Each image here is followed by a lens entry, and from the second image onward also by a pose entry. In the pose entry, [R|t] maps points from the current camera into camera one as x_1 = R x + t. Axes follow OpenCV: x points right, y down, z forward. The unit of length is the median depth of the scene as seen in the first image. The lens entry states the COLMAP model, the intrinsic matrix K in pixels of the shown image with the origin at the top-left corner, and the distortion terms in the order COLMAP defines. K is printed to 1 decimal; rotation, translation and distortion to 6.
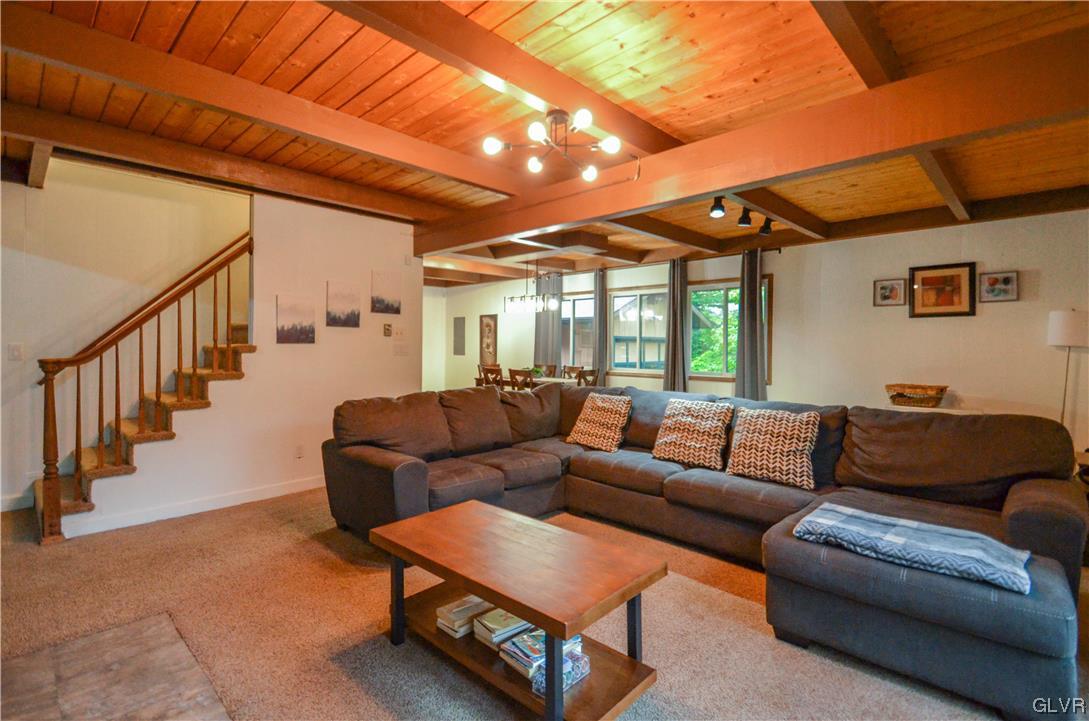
lens RADIAL K [[497.2, 0, 550.0], [0, 497.2, 357.8], [0, 0, 1]] dist [0.017978, -0.006889]
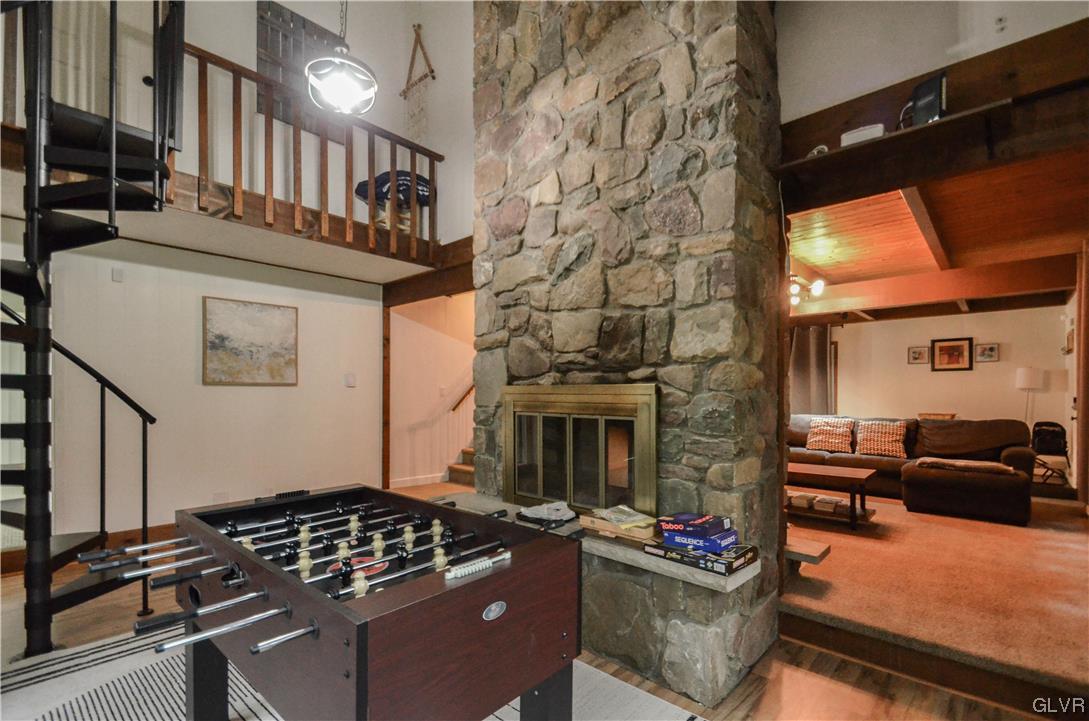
lens RADIAL K [[497.2, 0, 542.6], [0, 497.2, 401.1], [0, 0, 1]] dist [0.017978, -0.006889]
pose [[0.999587, -0.001023, 0.028710, -0.585158], [0.001254, 0.999967, -0.008027, 0.026333], [-0.028700, 0.008060, 0.999556, -0.577298]]
